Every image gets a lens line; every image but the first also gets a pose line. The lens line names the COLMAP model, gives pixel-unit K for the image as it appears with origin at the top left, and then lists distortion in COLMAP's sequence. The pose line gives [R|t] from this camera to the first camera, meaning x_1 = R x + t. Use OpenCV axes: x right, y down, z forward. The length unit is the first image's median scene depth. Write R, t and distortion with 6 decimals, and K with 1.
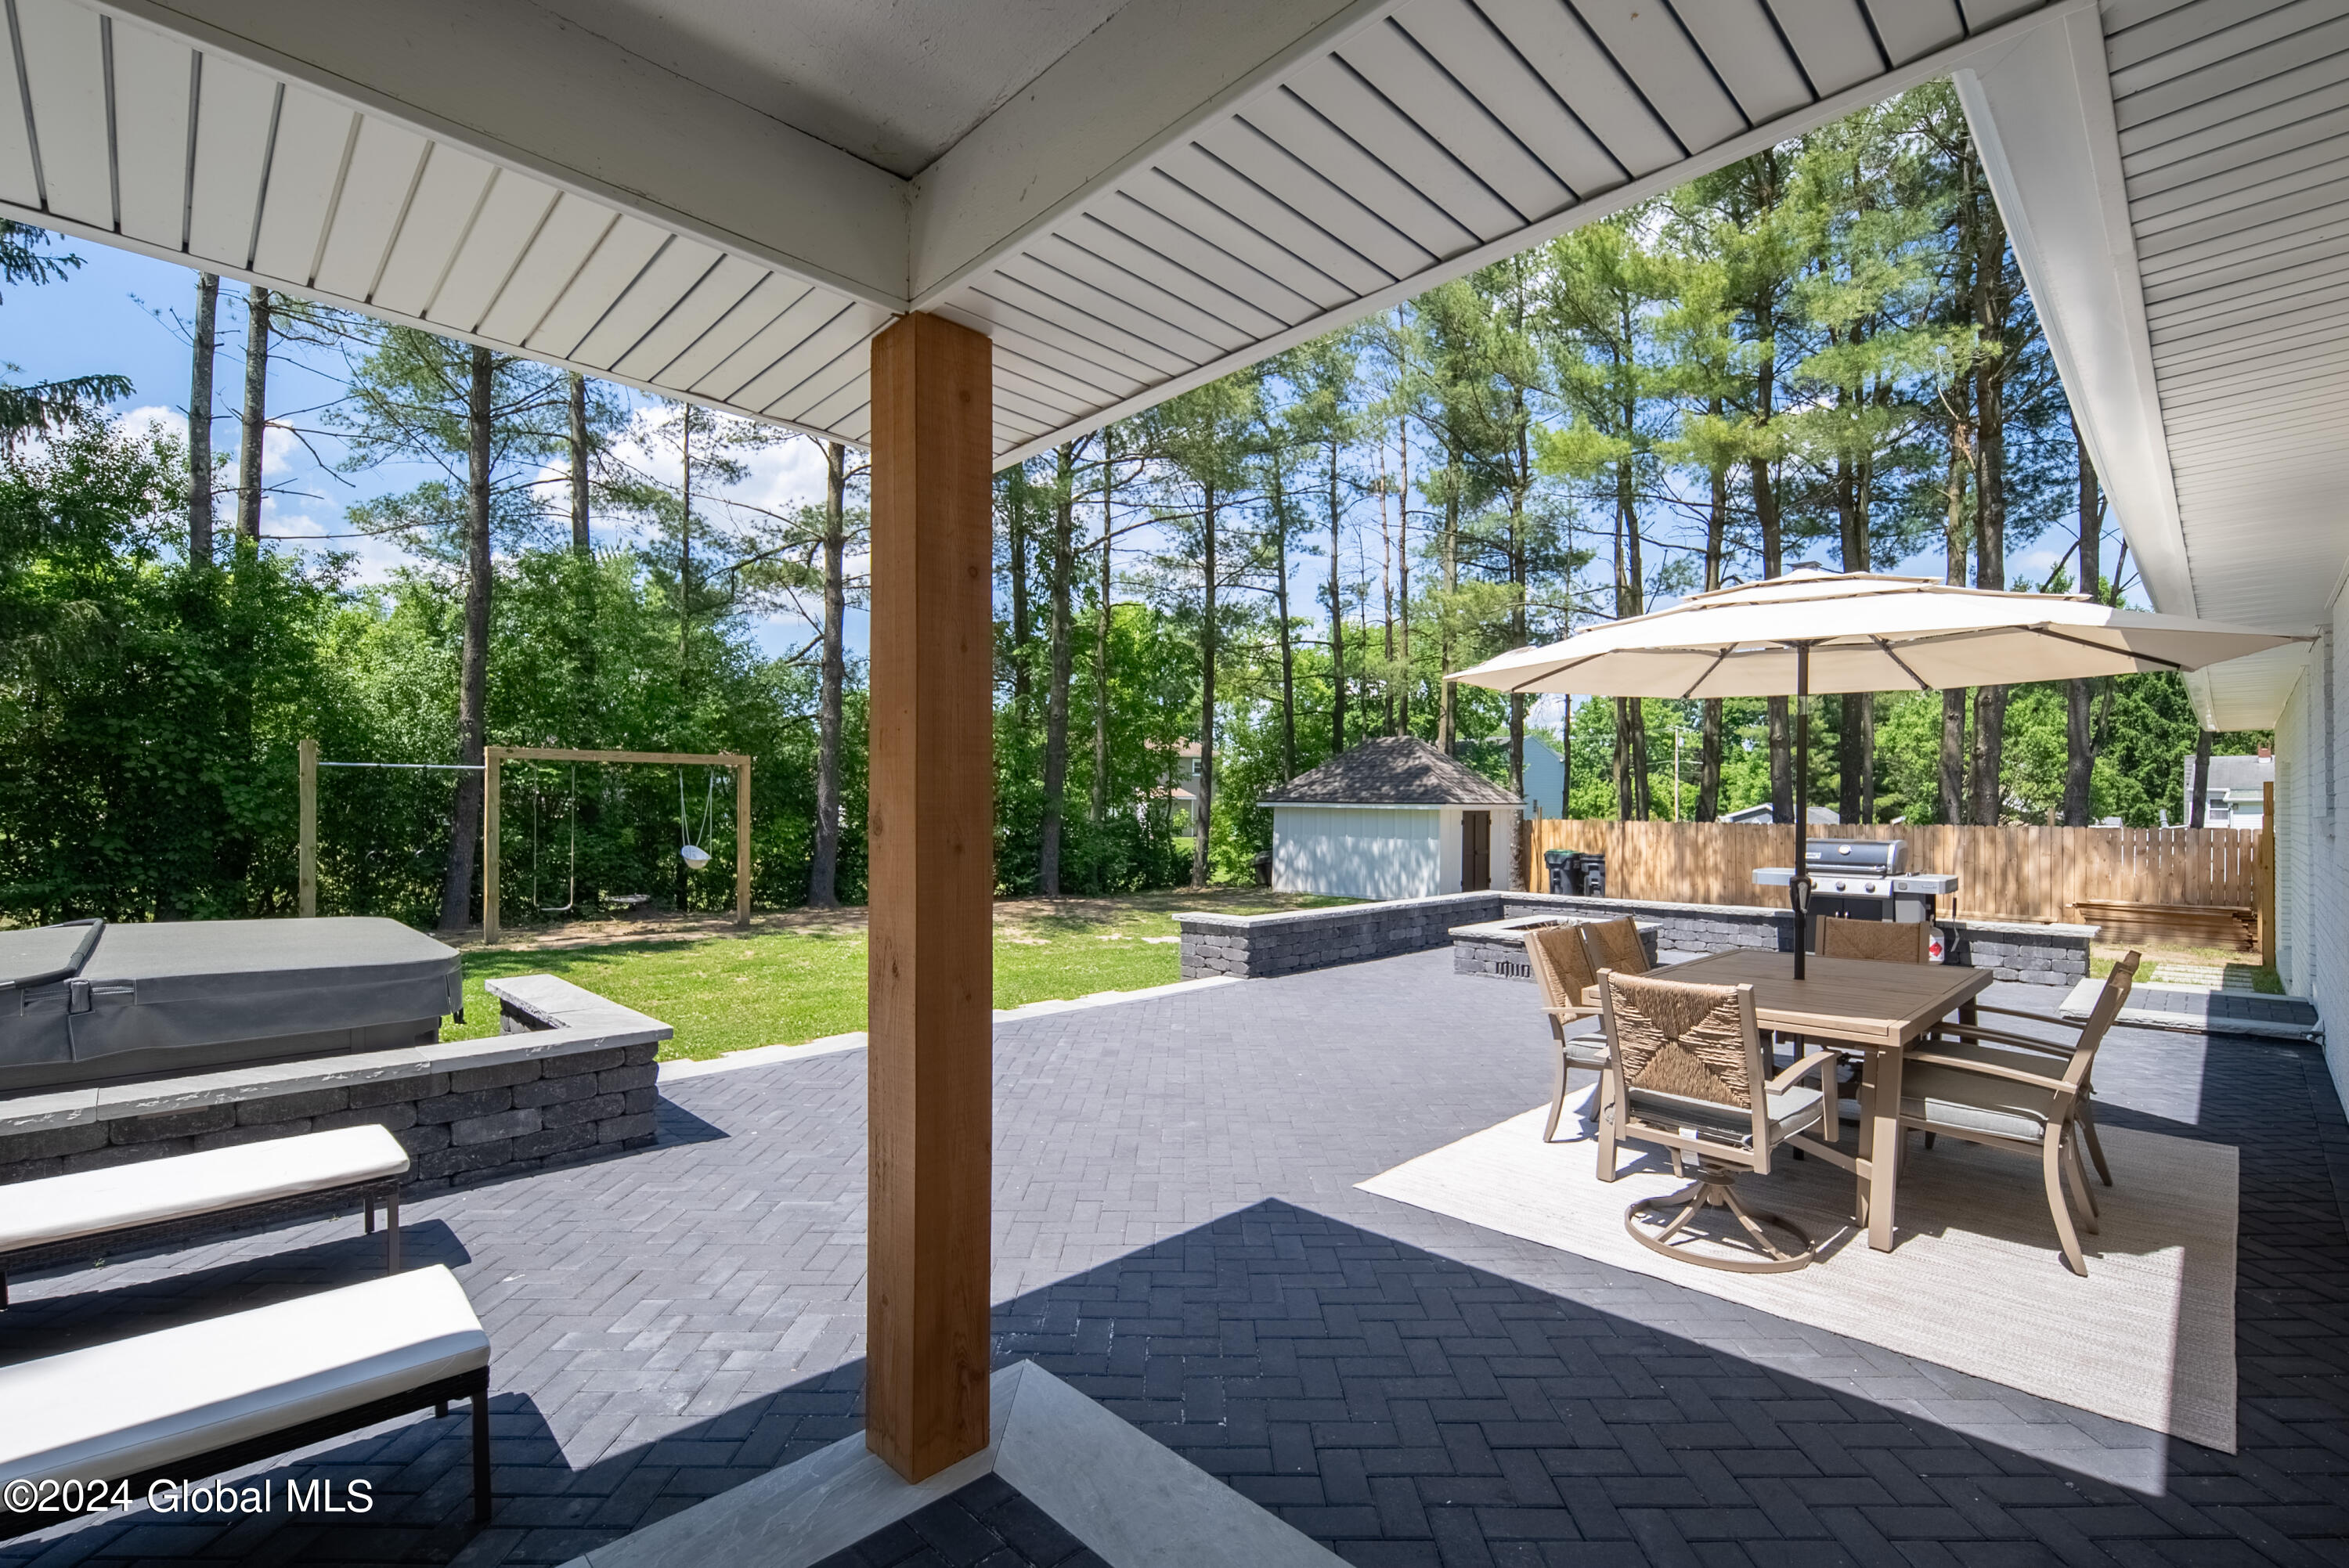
lens RADIAL K [[1034.7, 0, 1172.6], [0, 1034.7, 800.5], [0, 0, 1]] dist [0.004750, -0.000088]
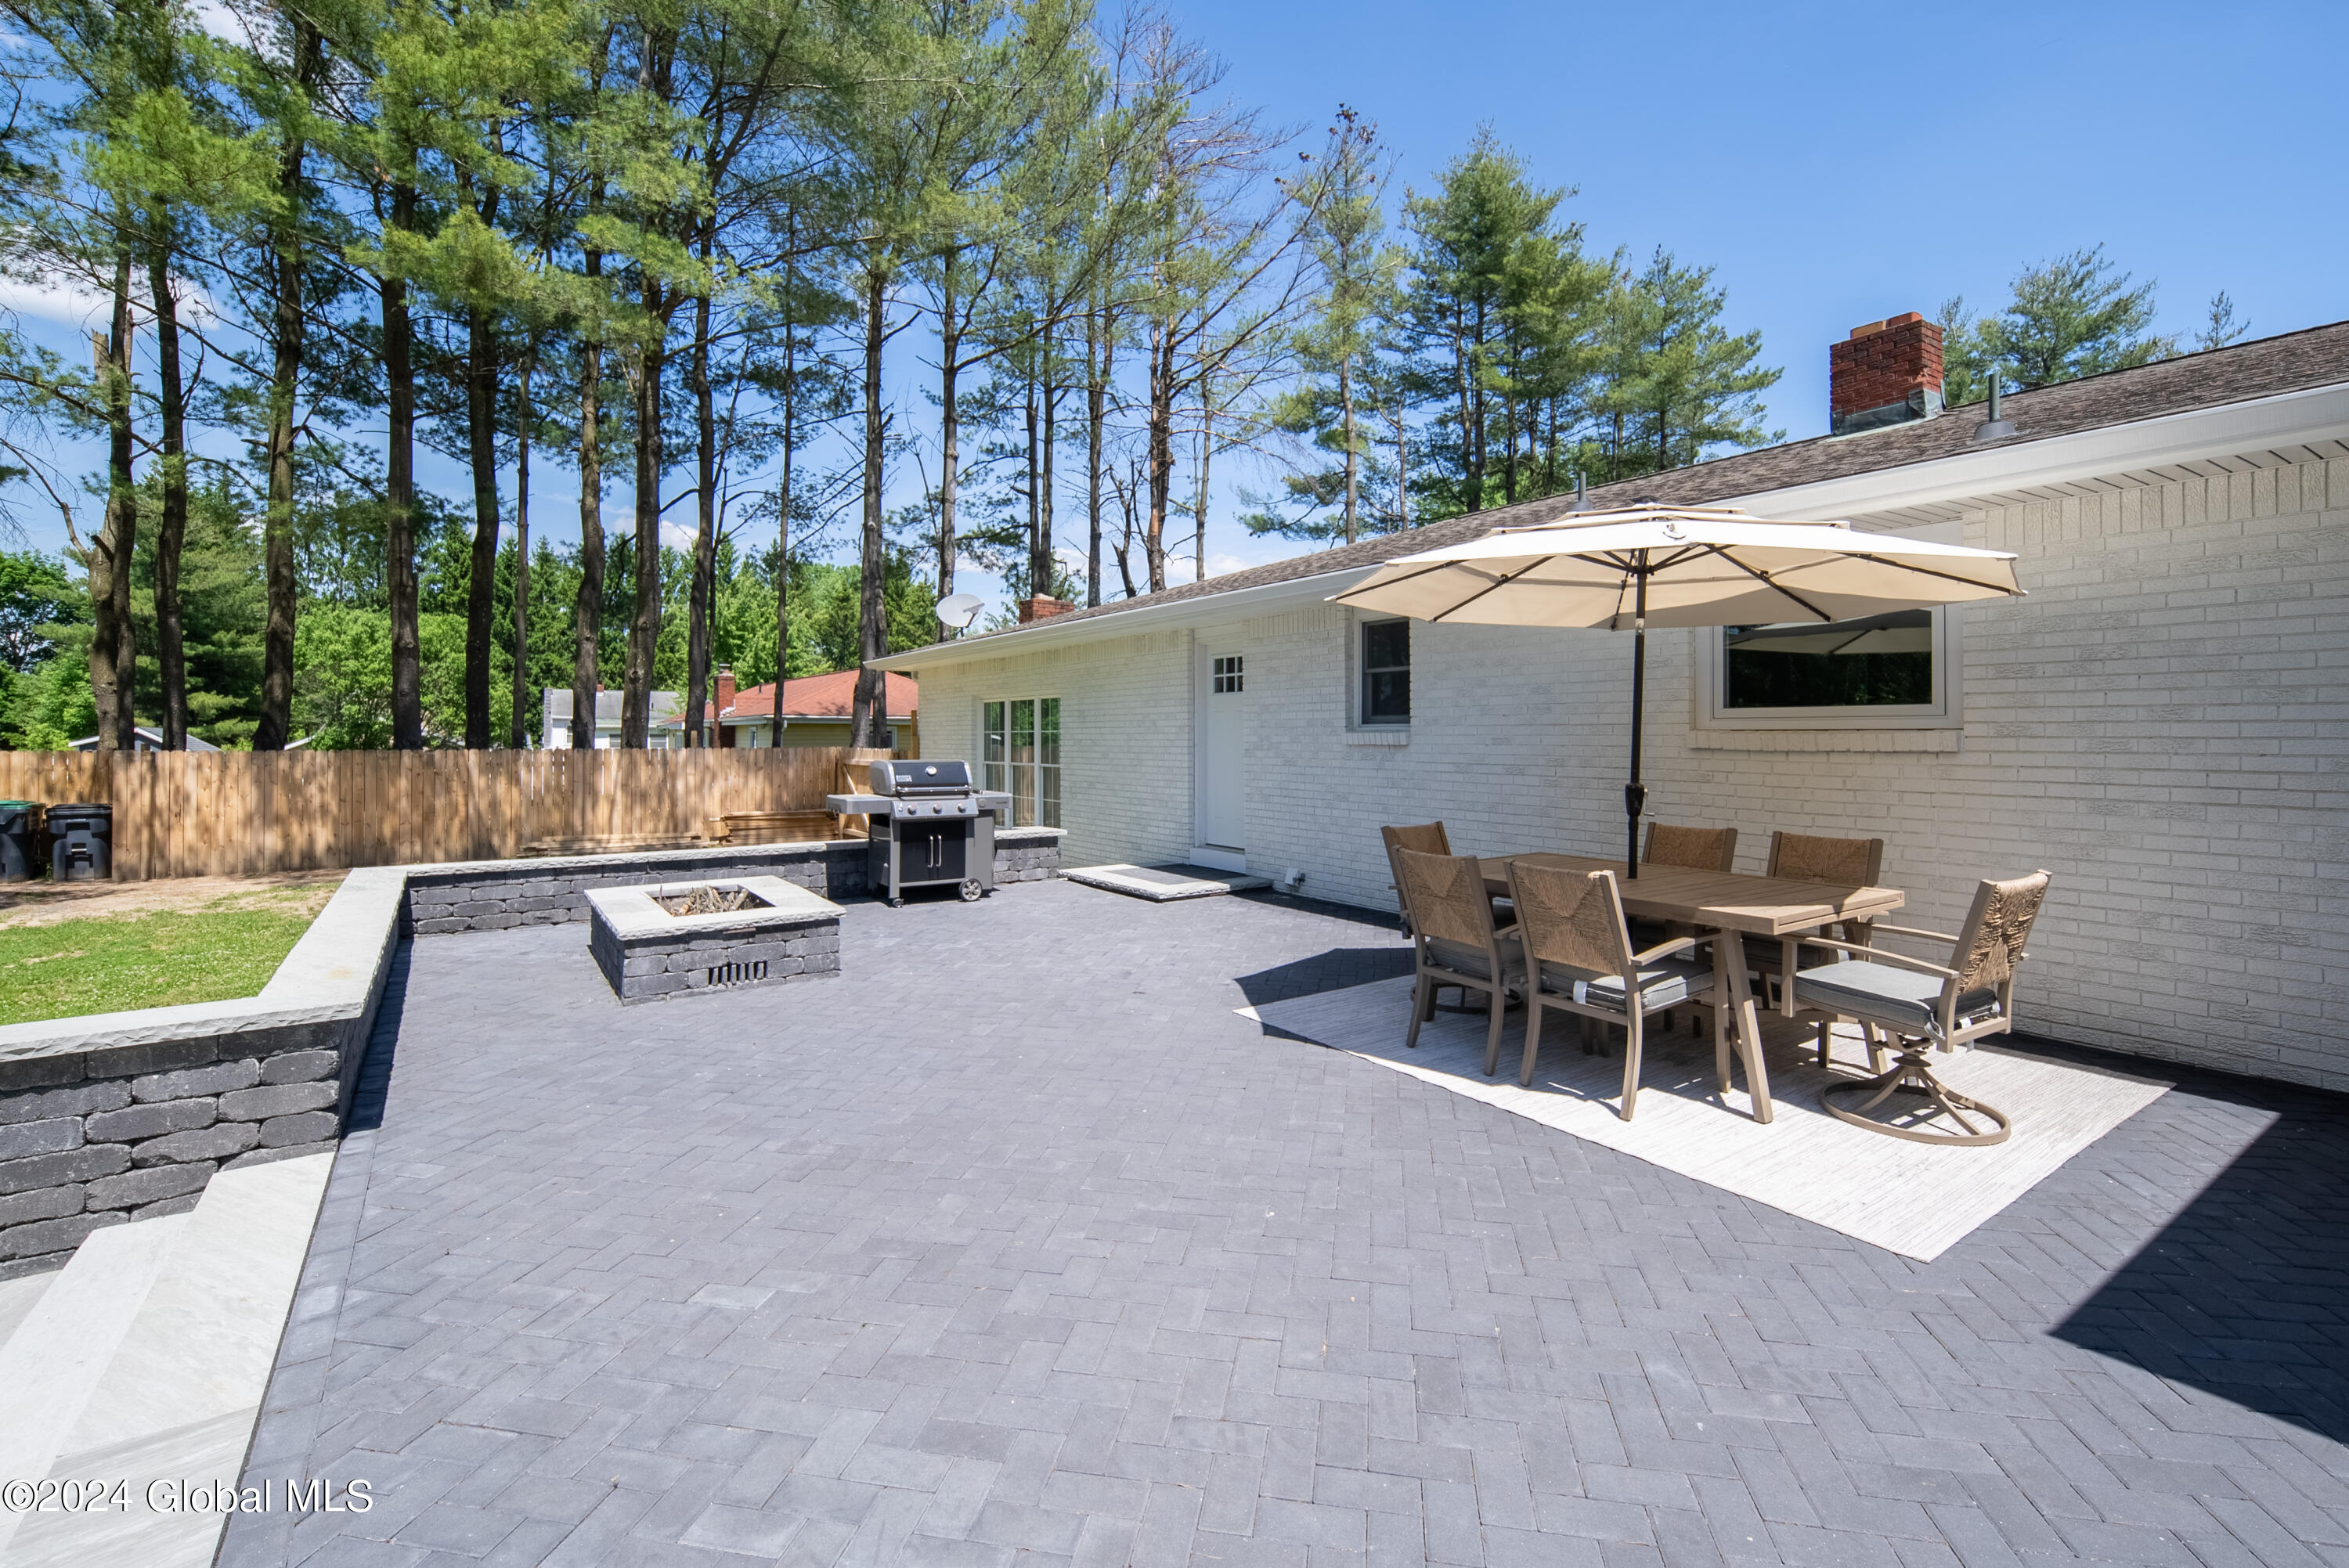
lens RADIAL K [[1034.7, 0, 1164.3], [0, 1034.7, 726.4], [0, 0, 1]] dist [0.004750, -0.000088]
pose [[0.177239, 0.005702, 0.984151, -0.140724], [-0.006731, 0.999967, -0.004582, 0.004102], [-0.984145, -0.005812, 0.177272, 0.319818]]
